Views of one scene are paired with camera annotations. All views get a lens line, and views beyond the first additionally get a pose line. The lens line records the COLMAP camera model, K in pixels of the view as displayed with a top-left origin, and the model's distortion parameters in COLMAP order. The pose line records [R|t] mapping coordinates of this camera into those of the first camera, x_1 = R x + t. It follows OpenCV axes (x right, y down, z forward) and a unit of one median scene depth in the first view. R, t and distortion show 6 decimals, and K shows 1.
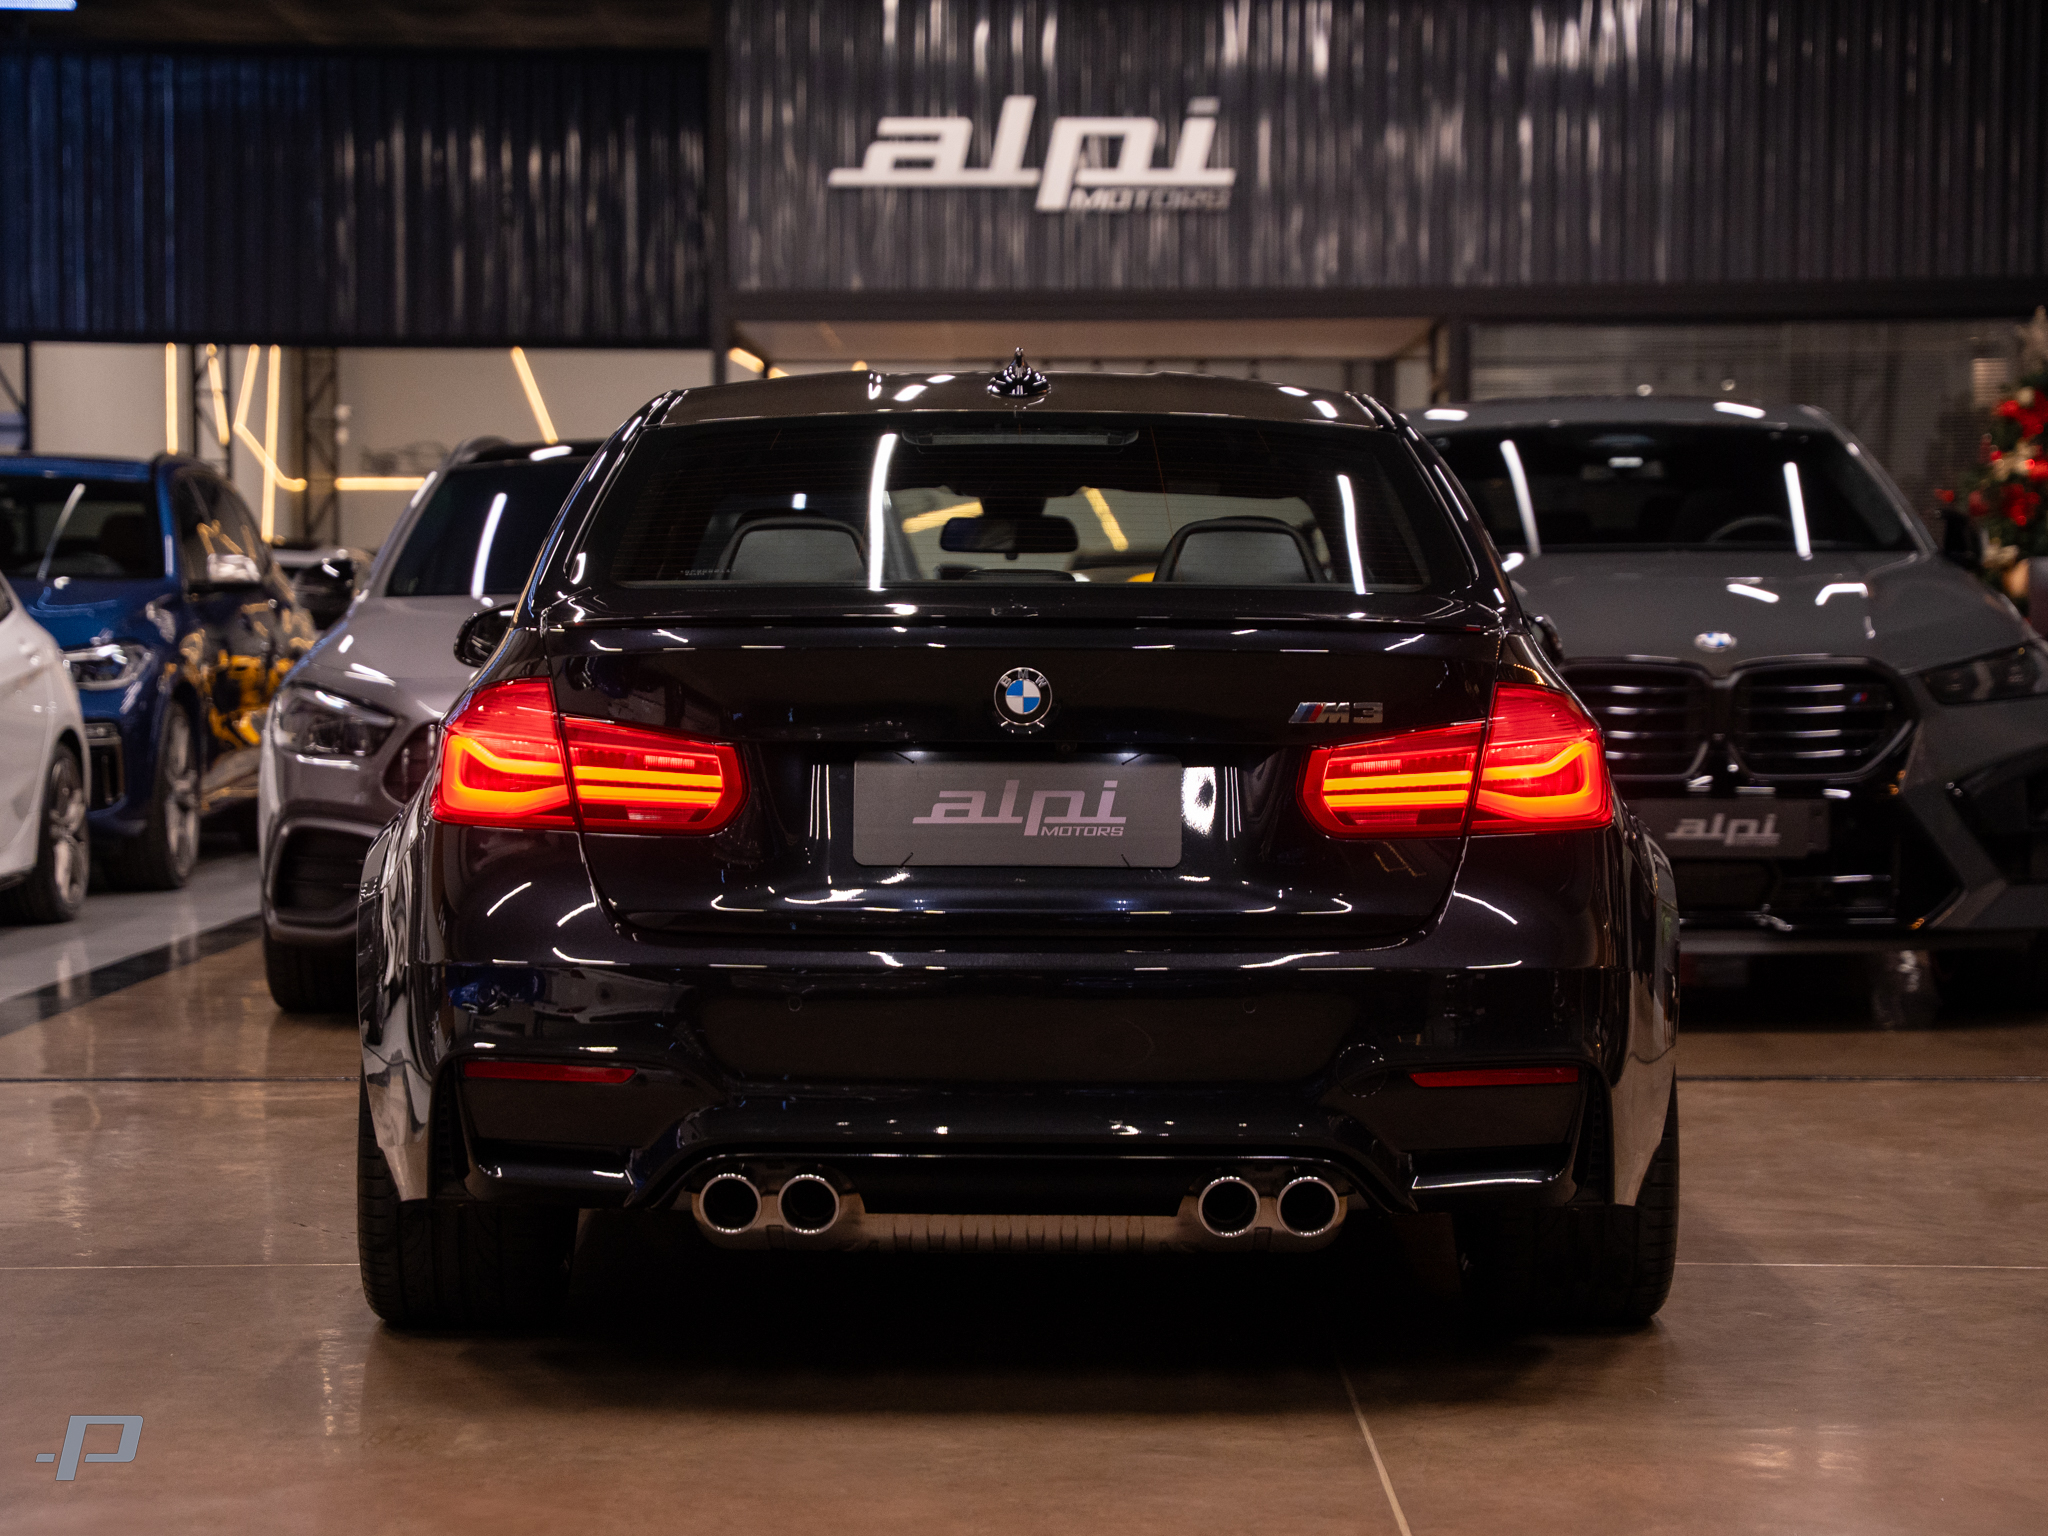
lens RADIAL K [[4345.2, 0, 1024.0], [0, 4345.2, 768.0], [0, 0, 1]] dist [-0.073870, -0.204494]
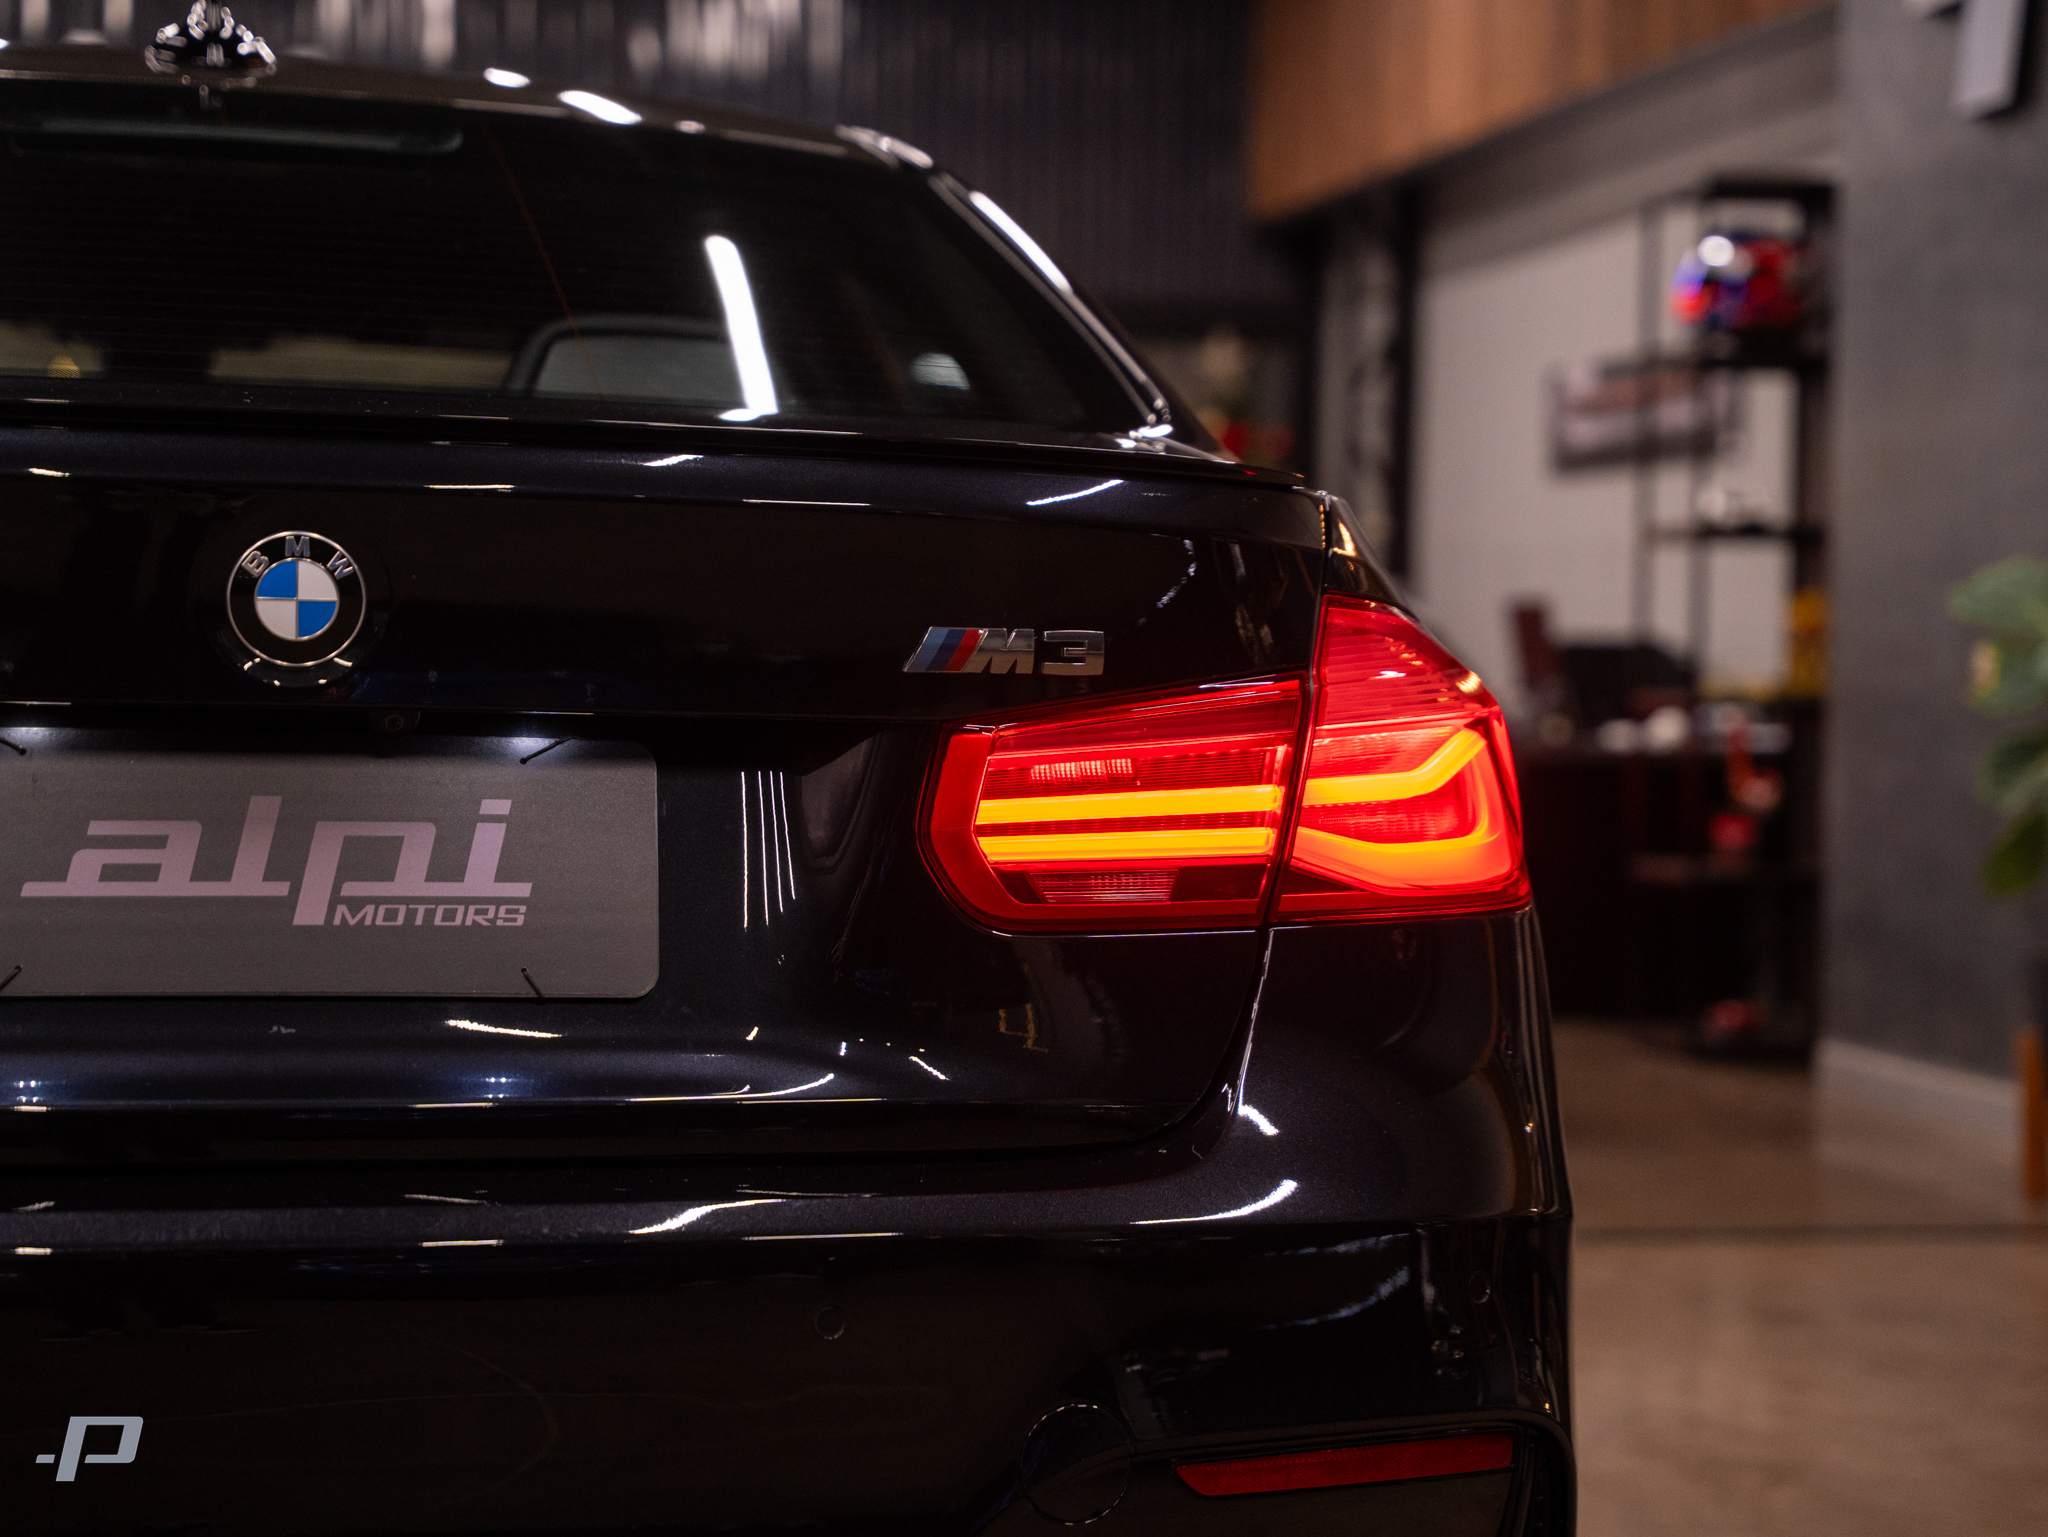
lens RADIAL K [[4309.3, 0, 1024.0], [0, 4309.3, 768.5], [0, 0, 1]] dist [0.242743, 0.411010]
pose [[0.976158, 0.009832, 0.216837, -0.022582], [-0.006315, 0.999837, -0.016904, 0.006846], [-0.216968, 0.015132, 0.976062, 0.563419]]
